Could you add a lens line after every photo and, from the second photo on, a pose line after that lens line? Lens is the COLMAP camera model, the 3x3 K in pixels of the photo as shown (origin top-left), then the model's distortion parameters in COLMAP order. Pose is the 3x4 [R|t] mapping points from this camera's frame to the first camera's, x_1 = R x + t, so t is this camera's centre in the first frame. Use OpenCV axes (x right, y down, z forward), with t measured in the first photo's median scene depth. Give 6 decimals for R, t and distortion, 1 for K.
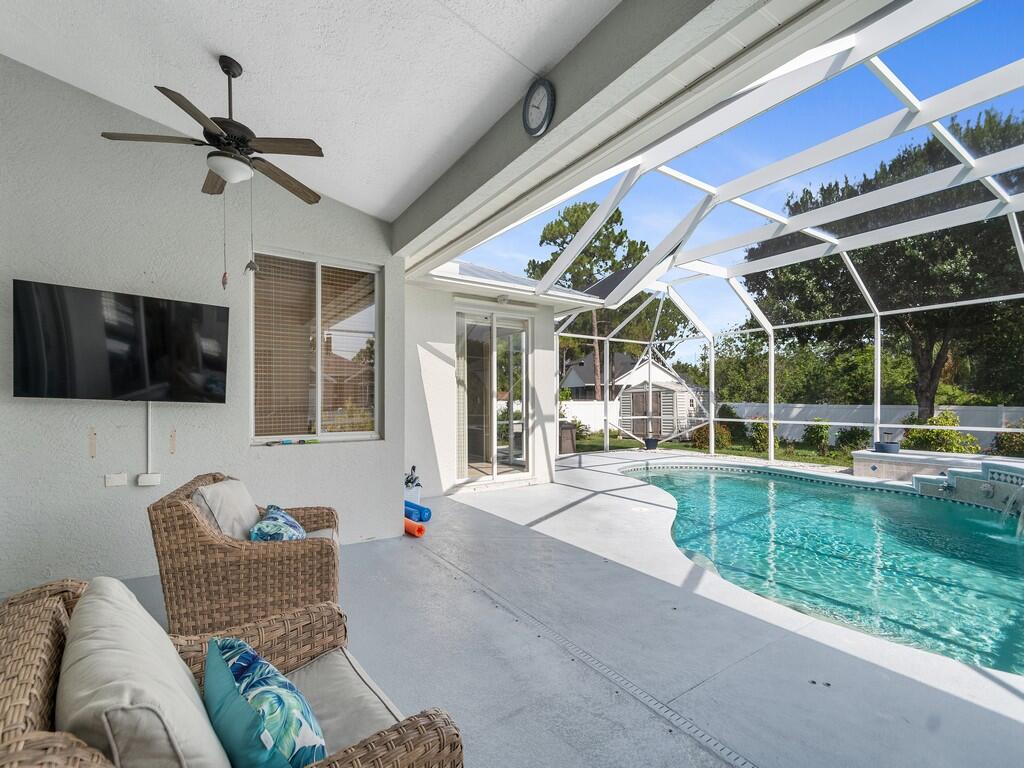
lens RADIAL K [[453.2, 0, 499.2], [0, 453.2, 390.4], [0, 0, 1]] dist [0.018601, -0.007649]
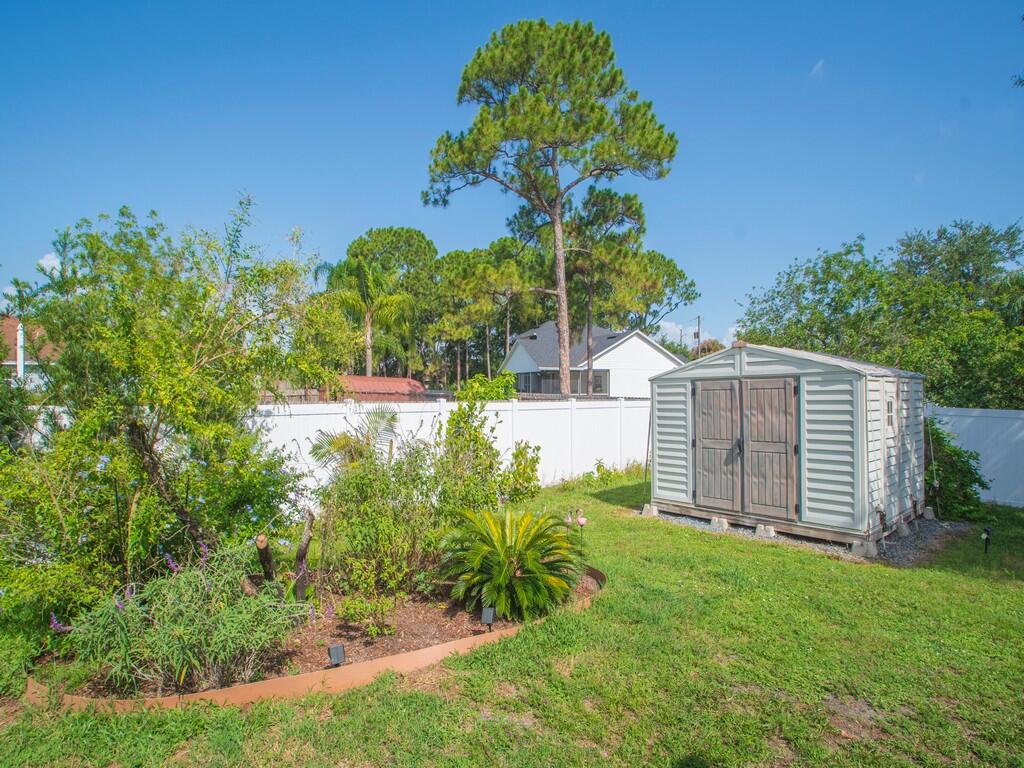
lens RADIAL K [[536.5, 0, 512.0], [0, 536.5, 384.0], [0, 0, 1]] dist [-0.001564, -0.000033]
pose [[0.989622, 0.004247, 0.143633, 0.262346], [-0.005564, 0.999946, 0.008767, 0.013299], [-0.143588, -0.009475, 0.989592, 1.558862]]
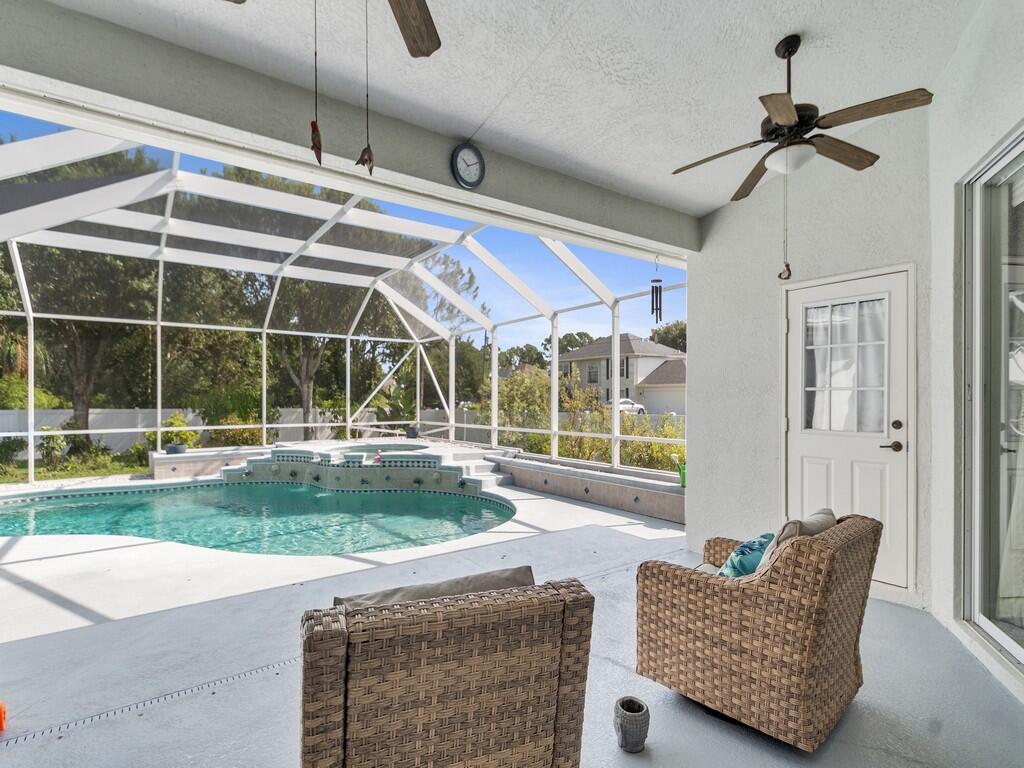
lens RADIAL K [[498.1, 0, 489.4], [0, 498.1, 402.0], [0, 0, 1]] dist [0.014481, -0.001182]
pose [[-0.032464, -0.003012, 0.999468, -0.357451], [-0.019146, 0.999814, 0.002391, -0.004122], [-0.999289, -0.019059, -0.032516, 0.290293]]
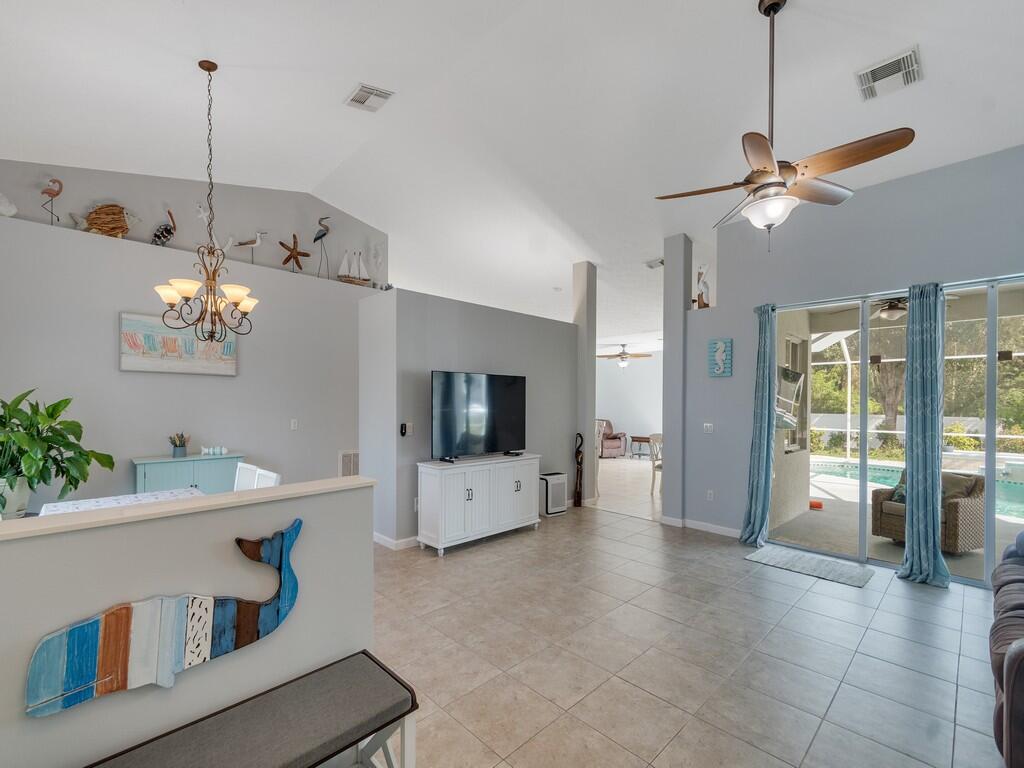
lens RADIAL K [[456.7, 0, 503.9], [0, 456.7, 400.0], [0, 0, 1]] dist [0.025478, -0.010109]
pose [[0.980929, 0.008268, 0.194190, -0.842137], [-0.011971, 0.999768, 0.017900, -0.042664], [-0.193997, -0.019883, 0.980801, -0.198815]]
